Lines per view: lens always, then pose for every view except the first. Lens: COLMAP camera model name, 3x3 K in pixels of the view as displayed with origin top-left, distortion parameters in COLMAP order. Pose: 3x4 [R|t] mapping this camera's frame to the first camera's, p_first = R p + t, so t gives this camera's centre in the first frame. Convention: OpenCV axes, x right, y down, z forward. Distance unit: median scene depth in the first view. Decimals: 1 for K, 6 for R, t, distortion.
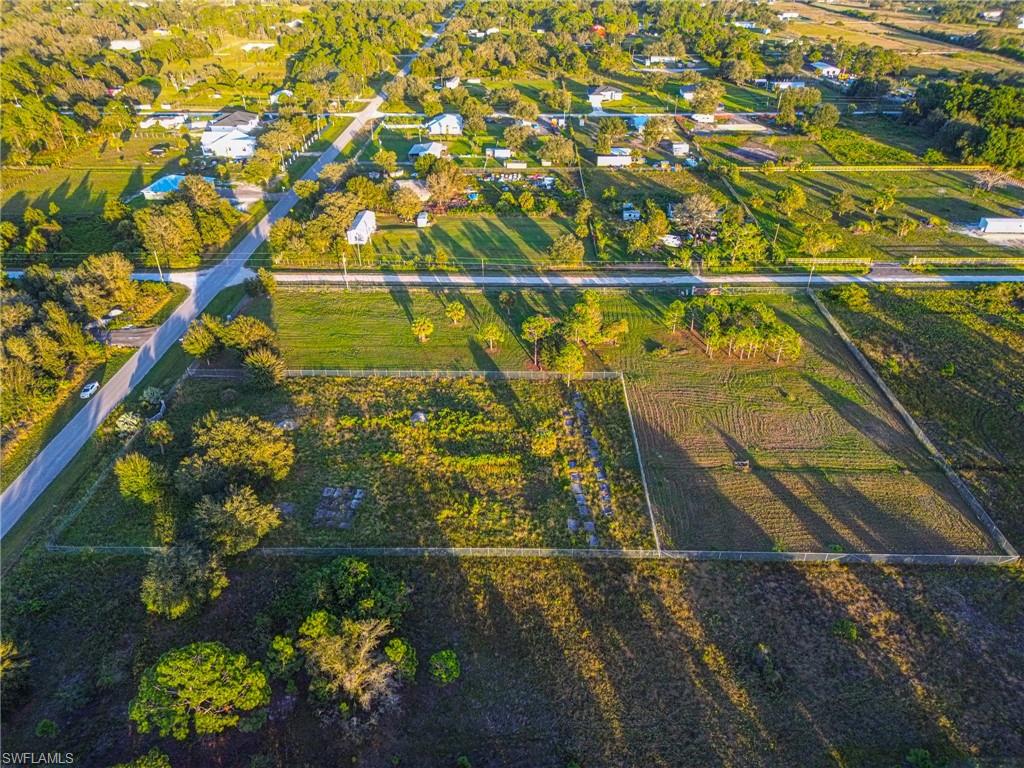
lens RADIAL K [[722.5, 0, 509.3], [0, 722.5, 380.7], [0, 0, 1]] dist [0.068703, -0.063512]
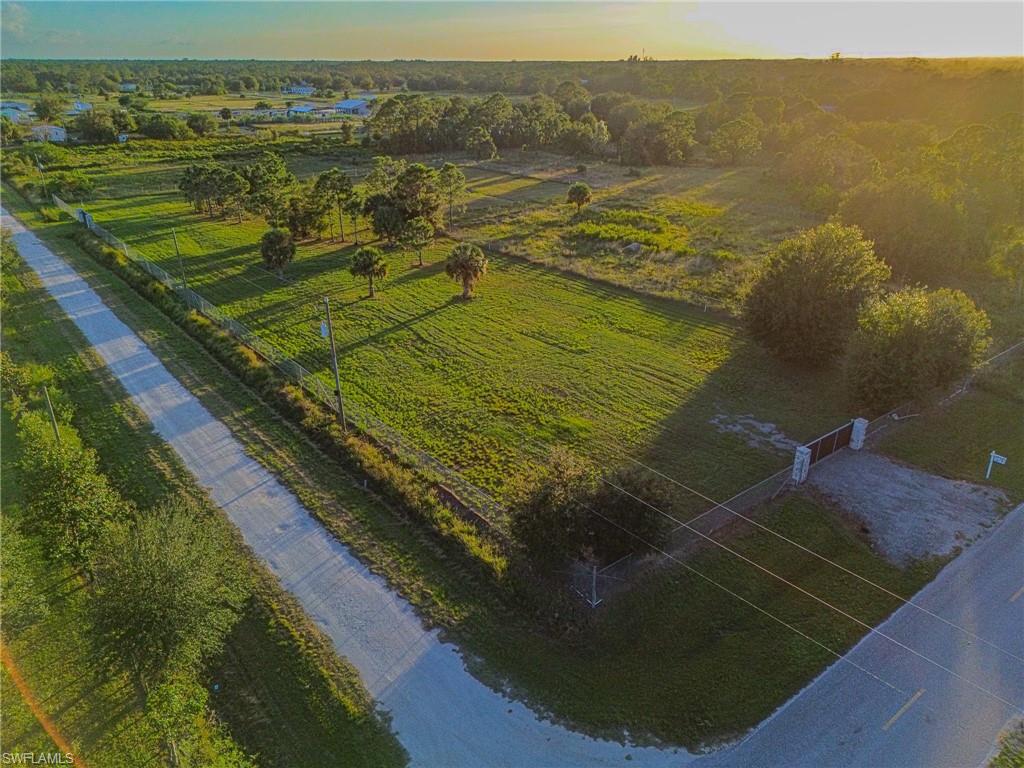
lens RADIAL K [[731.3, 0, 512.0], [0, 731.3, 384.0], [0, 0, 1]] dist [0.067074, -0.069333]
pose [[-0.637807, -0.303976, 0.707673, -0.580883], [0.407629, 0.646360, 0.645025, -0.372238], [-0.653484, 0.699870, -0.288343, 1.314415]]
